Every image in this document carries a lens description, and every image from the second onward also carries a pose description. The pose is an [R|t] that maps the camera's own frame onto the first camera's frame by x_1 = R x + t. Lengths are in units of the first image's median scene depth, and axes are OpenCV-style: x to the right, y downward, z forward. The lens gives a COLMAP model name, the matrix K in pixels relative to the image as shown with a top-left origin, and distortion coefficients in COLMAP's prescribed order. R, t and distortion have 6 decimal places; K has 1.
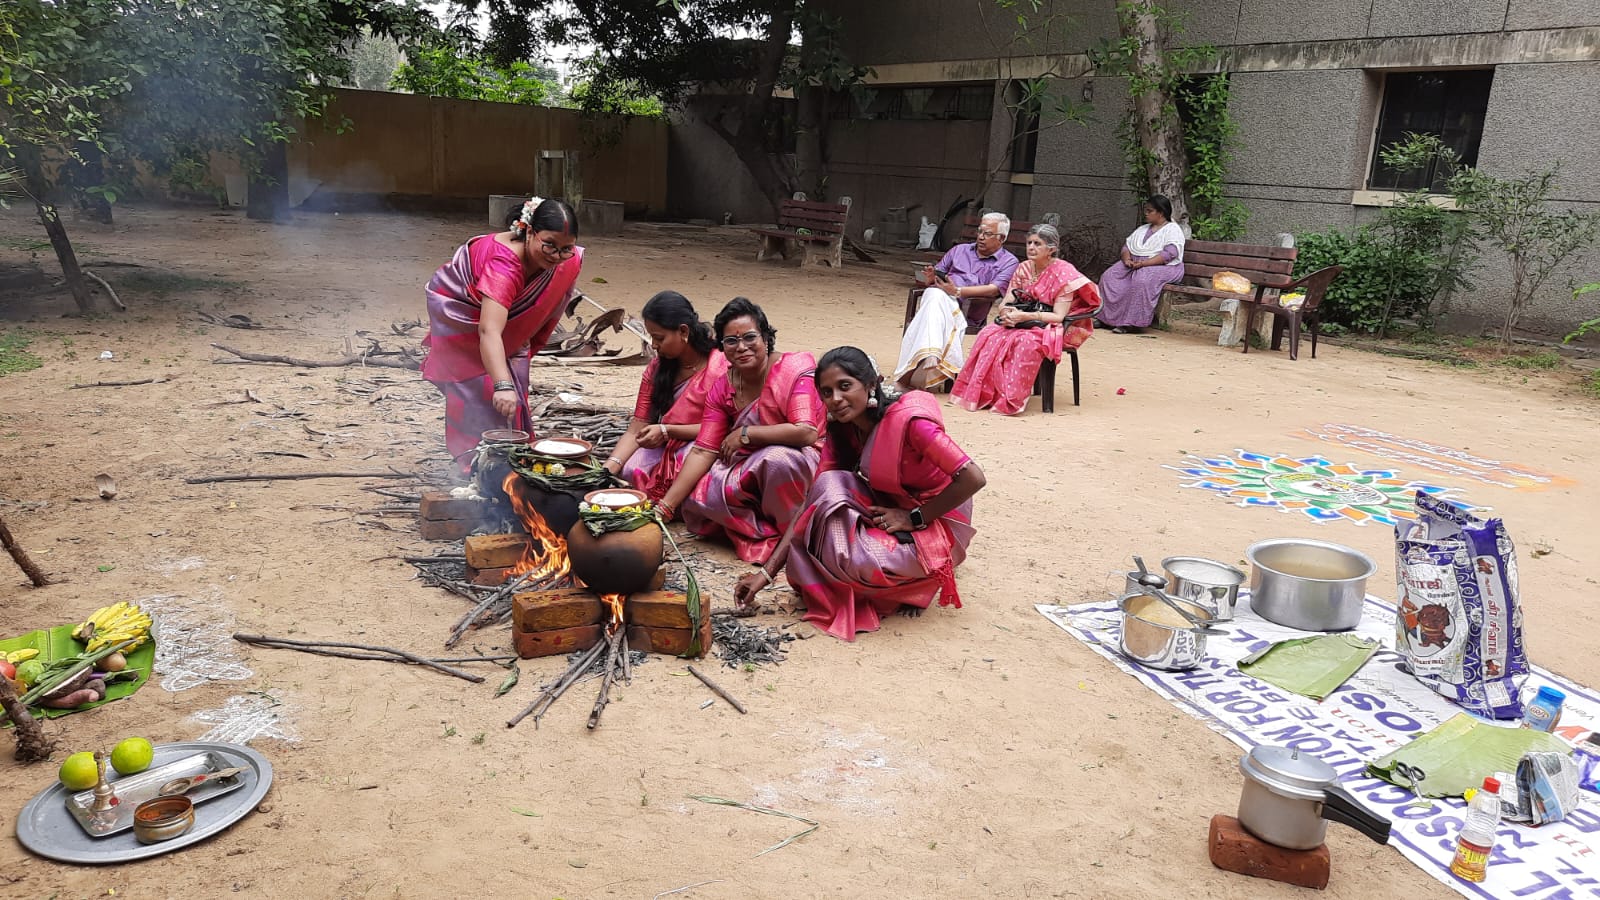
lens RADIAL K [[1180.1, 0, 800.0], [0, 1180.1, 450.0], [0, 0, 1]] dist [0.050584, -0.055602]
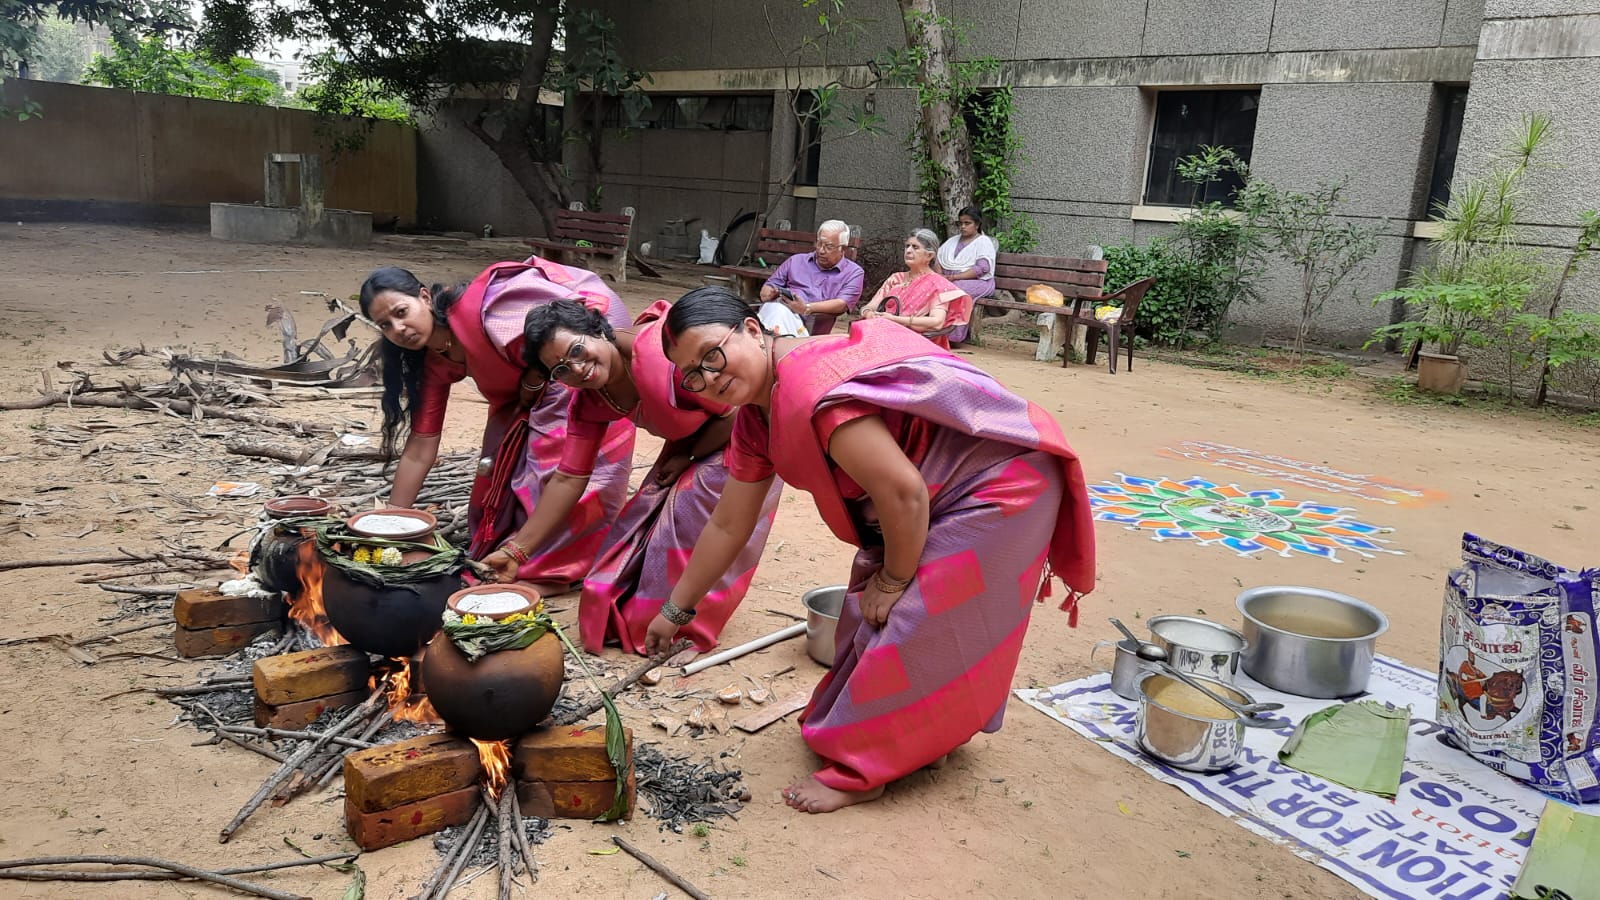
lens RADIAL K [[1183.9, 0, 800.0], [0, 1183.9, 450.0], [0, 0, 1]] dist [0.054338, -0.063430]
pose [[0.978830, -0.033165, 0.201968, -0.031297], [0.036140, 0.999286, -0.011056, -0.008951], [-0.201457, 0.018121, 0.979330, 0.072558]]
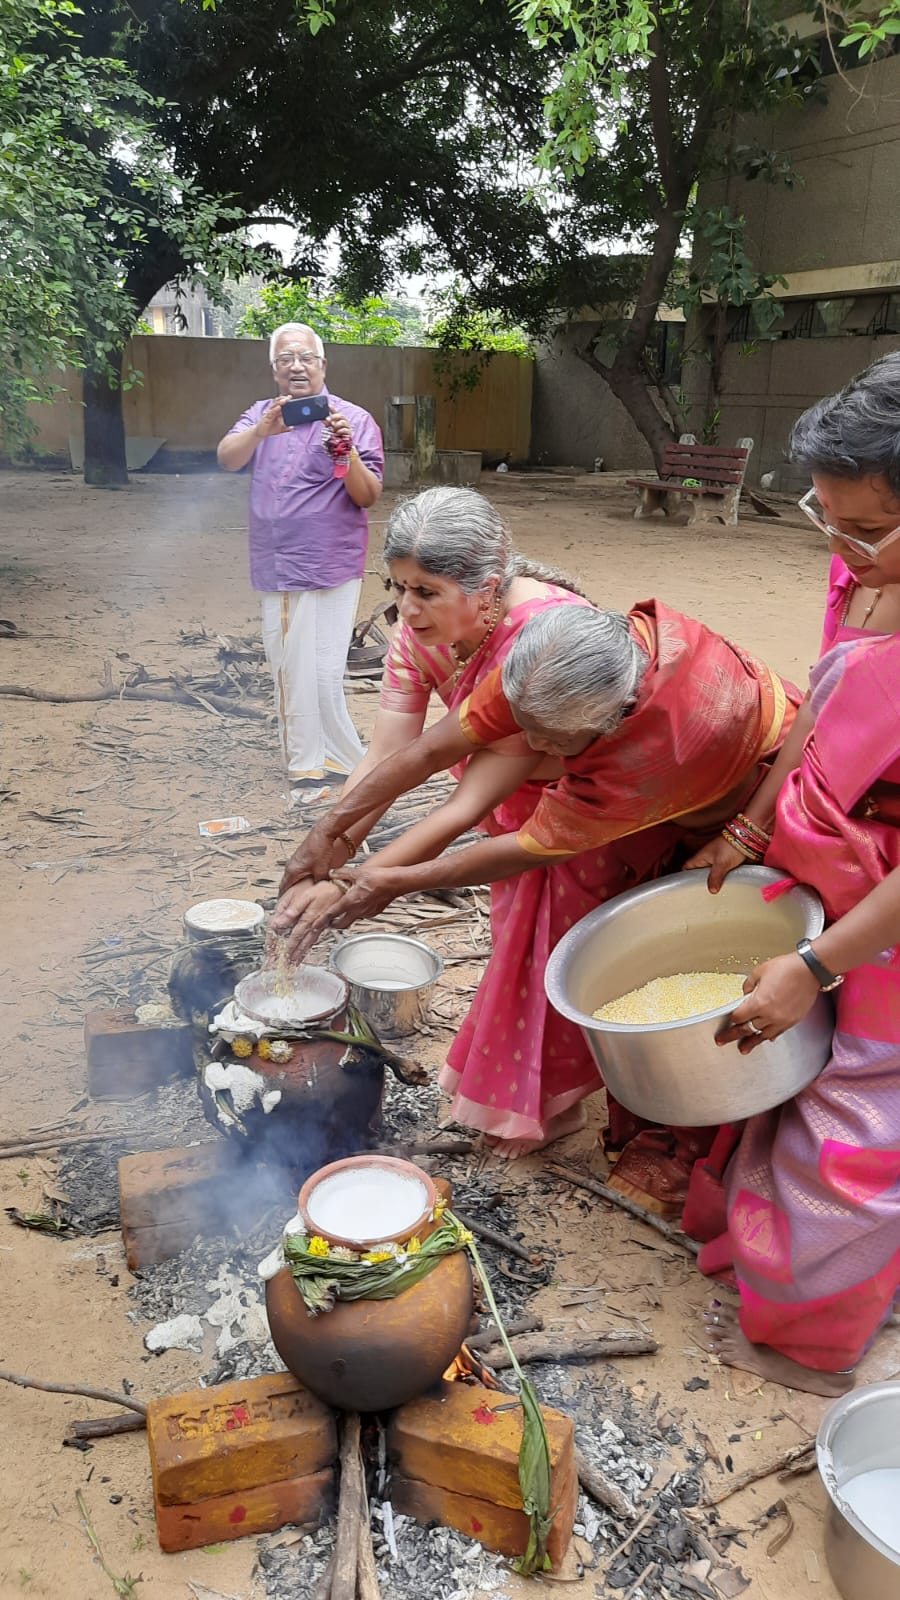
lens RADIAL K [[1203.3, 0, 429.6], [0, 1203.3, 794.0], [0, 0, 1]] dist [0.031019, 0.001909]
pose [[0.981085, 0.021812, -0.192347, -0.012500], [-0.006982, 0.996972, 0.077444, -0.039445], [0.193454, -0.074636, 0.978266, 0.149244]]
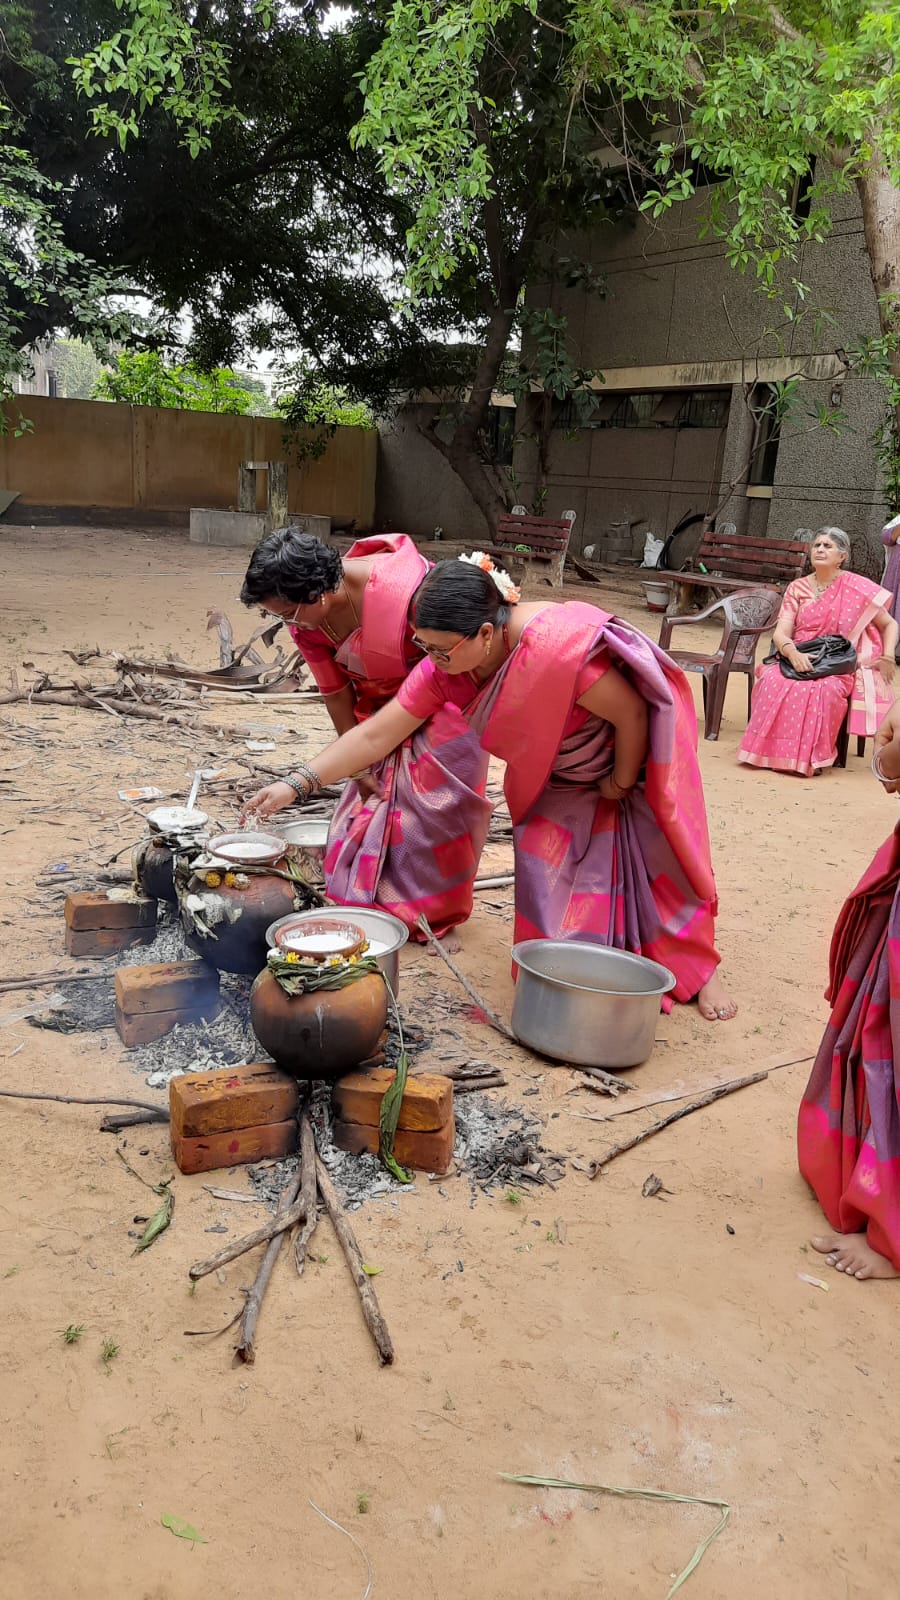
lens RADIAL K [[1183.7, 0, 441.9], [0, 1183.7, 795.5], [0, 0, 1]] dist [0.051416, -0.047456]
pose [[0.998615, 0.015752, -0.050201, -0.013571], [-0.014571, 0.999611, 0.023790, -0.015846], [0.050556, -0.023026, 0.998456, 0.082811]]
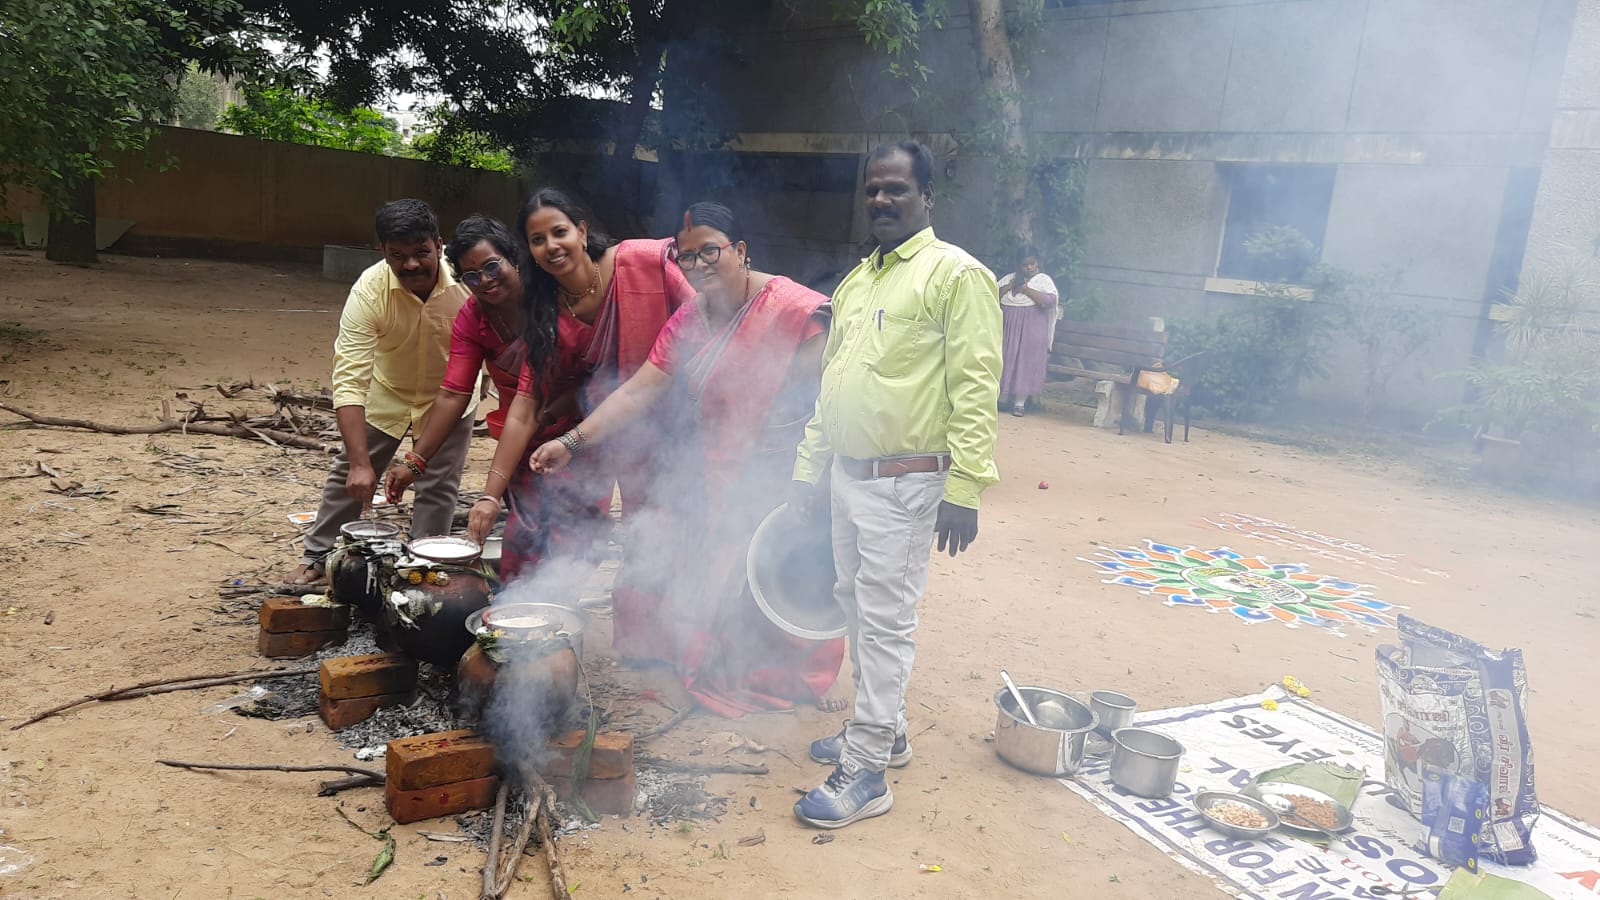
lens RADIAL K [[1186.7, 0, 801.4], [0, 1186.7, 450.1], [0, 0, 1]] dist [0.045688, -0.057279]
pose [[0.990755, 0.019380, 0.134272, -0.020292], [-0.011983, 0.998376, -0.055685, -0.008370], [-0.135133, 0.053561, 0.989379, 0.040291]]
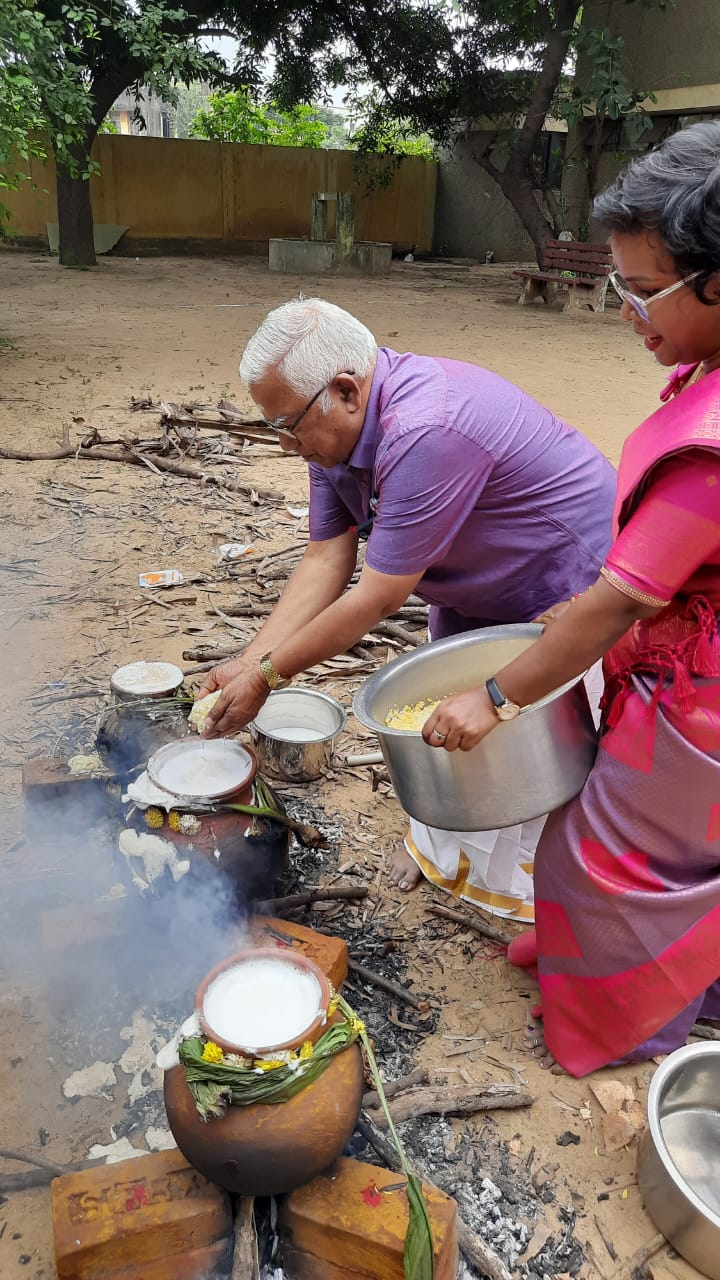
lens RADIAL K [[947.0, 0, 353.5], [0, 947.0, 636.4], [0, 0, 1]] dist [0.051416, -0.047456]
pose [[0.982267, 0.060506, -0.177458, -0.016696], [-0.025896, 0.981207, 0.191212, -0.045141], [0.185693, -0.183226, 0.965374, 0.177428]]
